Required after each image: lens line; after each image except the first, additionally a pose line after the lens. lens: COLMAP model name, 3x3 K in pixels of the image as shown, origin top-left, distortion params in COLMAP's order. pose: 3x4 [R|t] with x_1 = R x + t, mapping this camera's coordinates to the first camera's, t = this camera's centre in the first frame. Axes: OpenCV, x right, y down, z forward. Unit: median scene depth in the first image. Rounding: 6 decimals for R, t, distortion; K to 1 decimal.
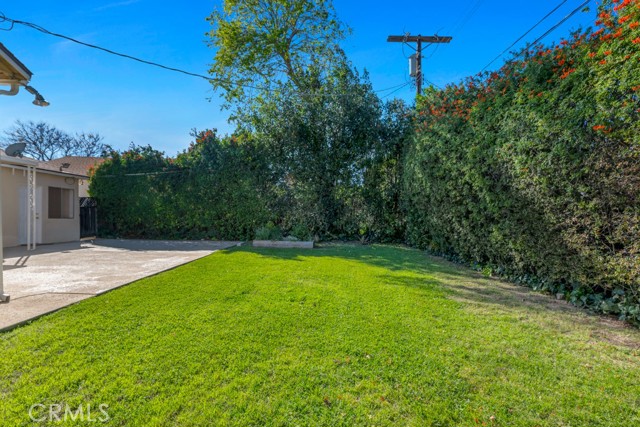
lens RADIAL K [[302.4, 0, 318.1], [0, 302.4, 219.6], [0, 0, 1]] dist [0.009840, 0.000163]
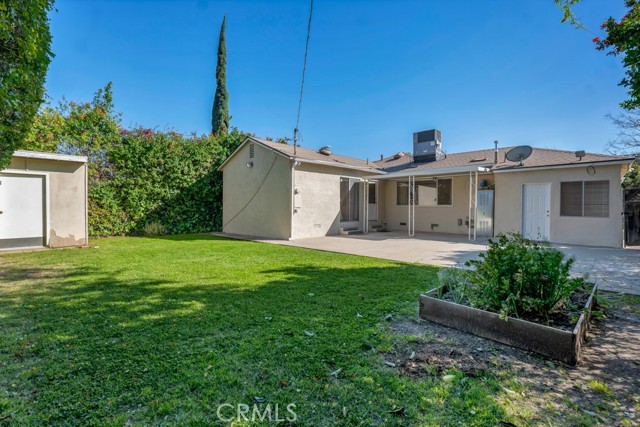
lens RADIAL K [[288.0, 0, 322.5], [0, 288.0, 204.4], [0, 0, 1]] dist [0.001464, 0.000503]
pose [[-0.684266, -0.026824, -0.728739, 0.235702], [-0.023529, 0.999615, -0.014701, -0.010300], [0.728853, 0.007087, -0.684633, 1.024556]]
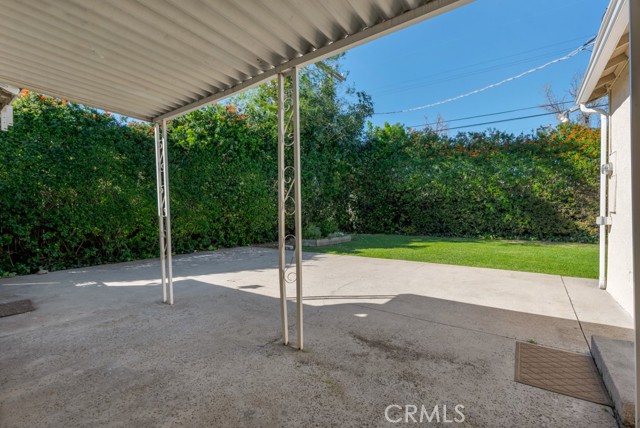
lens RADIAL K [[300.7, 0, 320.0], [0, 300.7, 214.0], [0, 0, 1]] dist [0.002969, 0.000245]
pose [[0.607762, -0.032819, 0.793441, -0.885145], [0.035053, 0.999281, 0.014483, -0.025331], [-0.793345, 0.019010, 0.608475, 0.362666]]
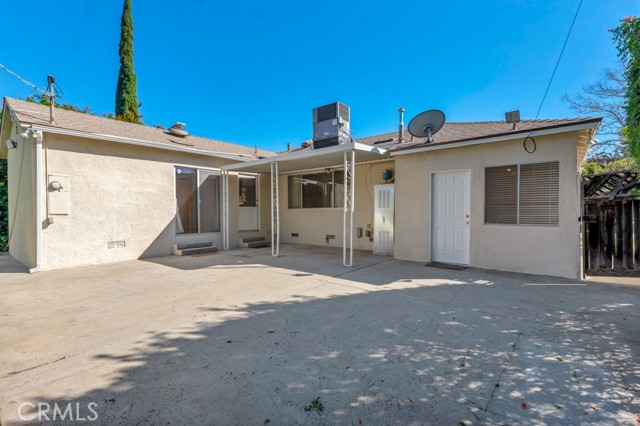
lens RADIAL K [[289.6, 0, 320.0], [0, 289.6, 213.0], [0, 0, 1]] dist [0.002349, -0.000253]
pose [[-0.628840, -0.009464, -0.777477, -0.269948], [-0.012506, 0.999920, -0.002057, -0.019432], [0.777434, 0.008430, -0.628908, 1.049991]]
